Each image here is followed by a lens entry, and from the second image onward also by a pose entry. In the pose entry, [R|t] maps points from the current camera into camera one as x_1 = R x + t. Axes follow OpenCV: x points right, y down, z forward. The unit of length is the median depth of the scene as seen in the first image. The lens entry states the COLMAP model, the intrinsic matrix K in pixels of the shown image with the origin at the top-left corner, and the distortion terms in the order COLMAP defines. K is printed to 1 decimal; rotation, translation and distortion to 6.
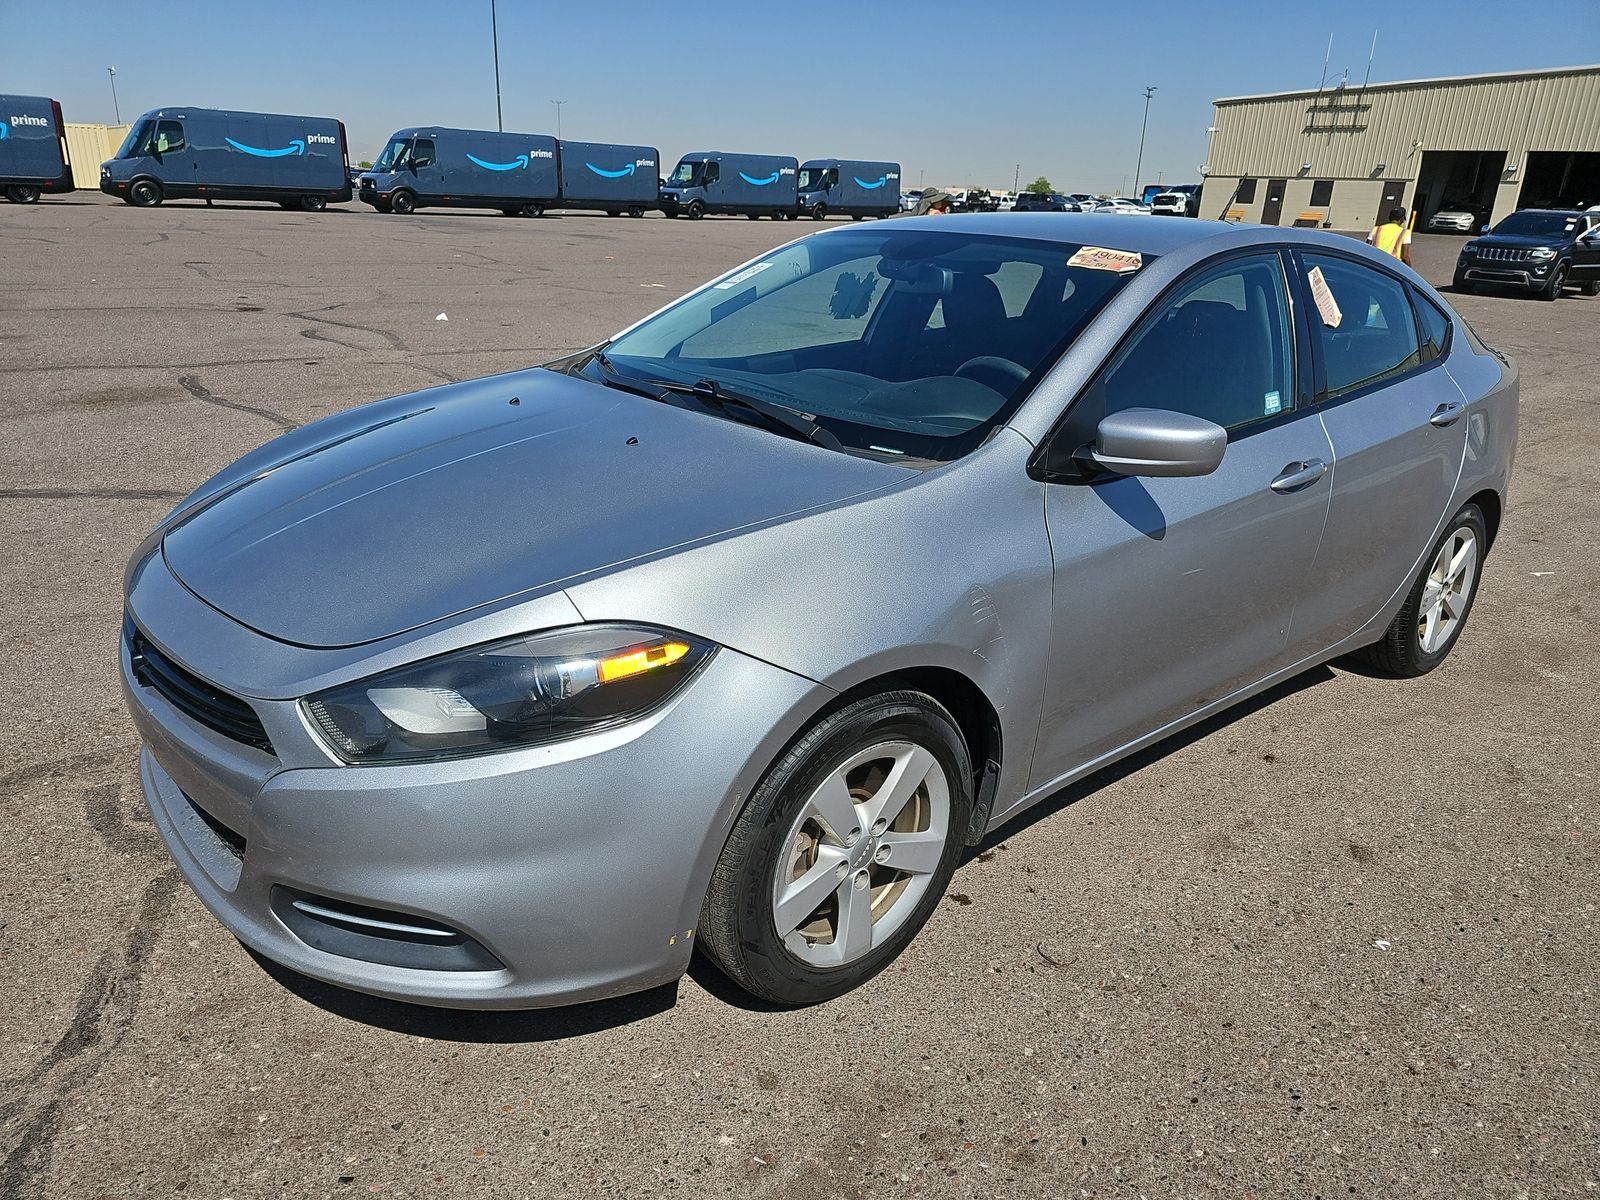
lens RADIAL K [[1077.5, 0, 793.2], [0, 1077.5, 603.0], [0, 0, 1]] dist [0.028710, -0.041812]
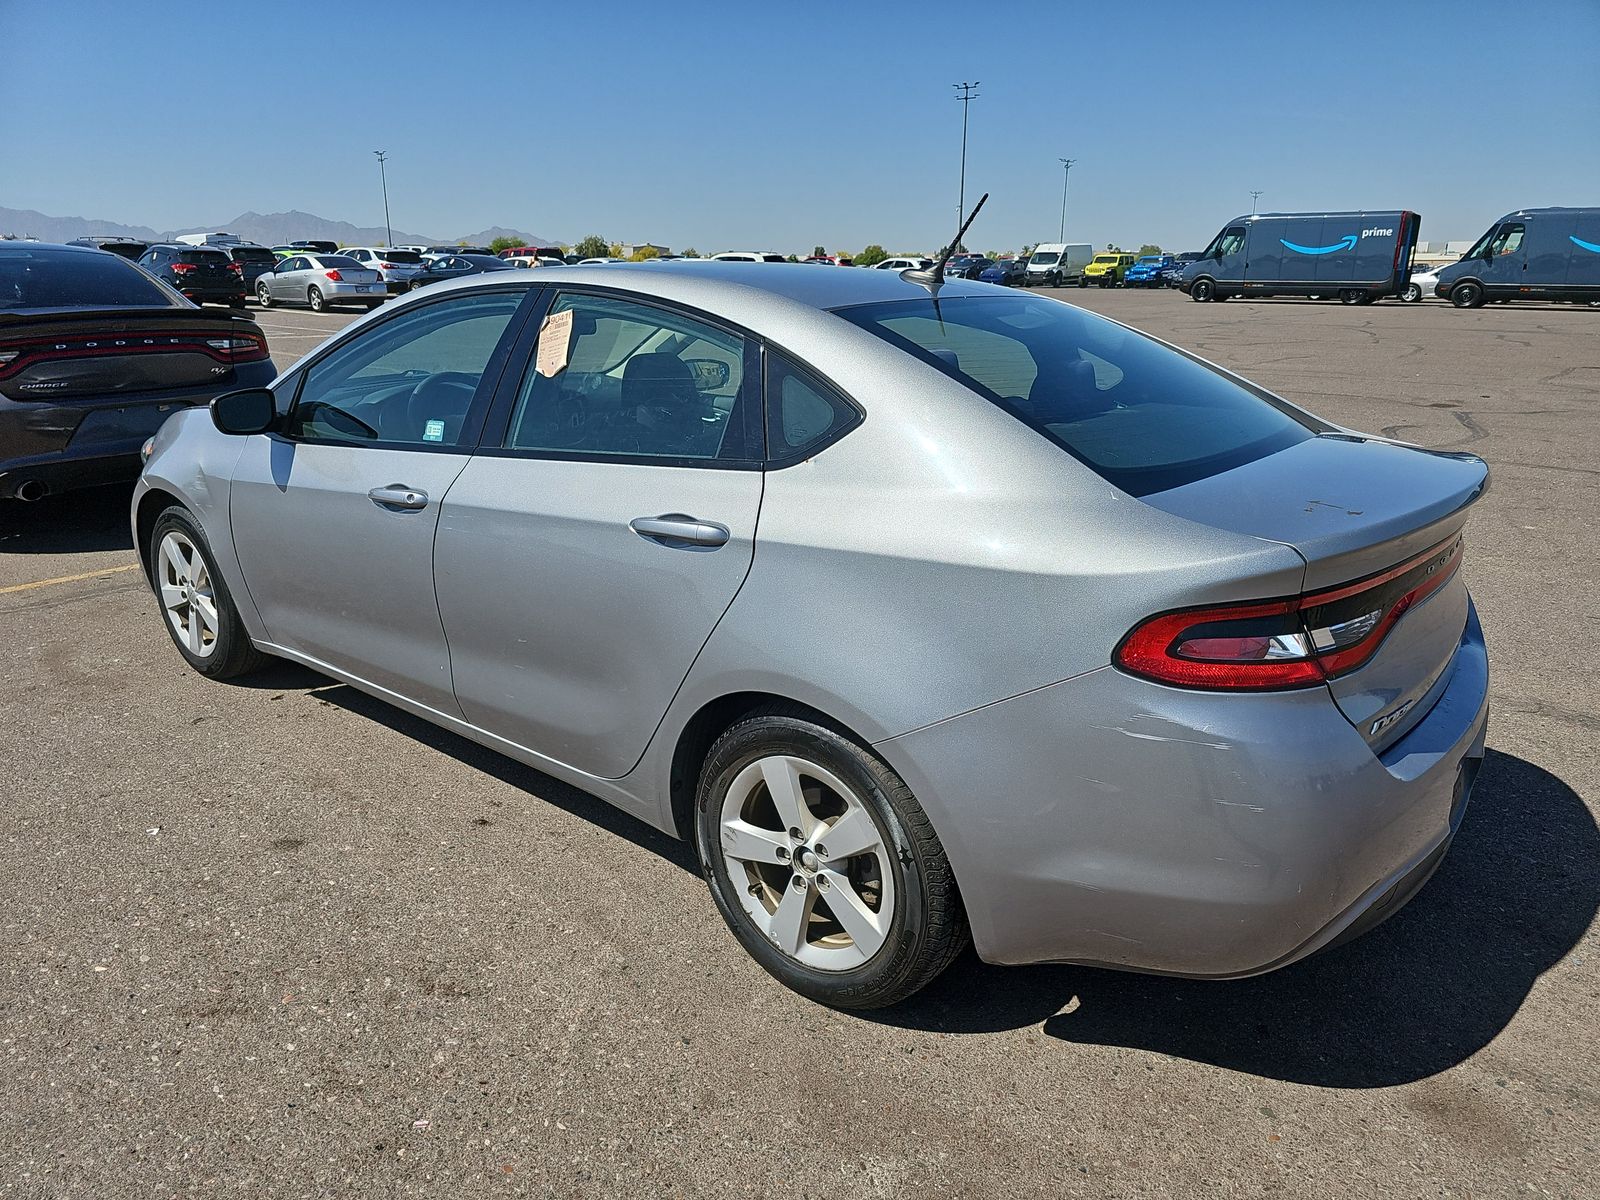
lens RADIAL K [[1077.5, 0, 797.5], [0, 1077.5, 599.9], [0, 0, 1]] dist [0.028710, -0.041812]
pose [[0.221650, 0.247446, -0.943208, 0.467697], [-0.341198, 0.925804, 0.162700, -0.098538], [0.913485, 0.285758, 0.289633, 0.327208]]
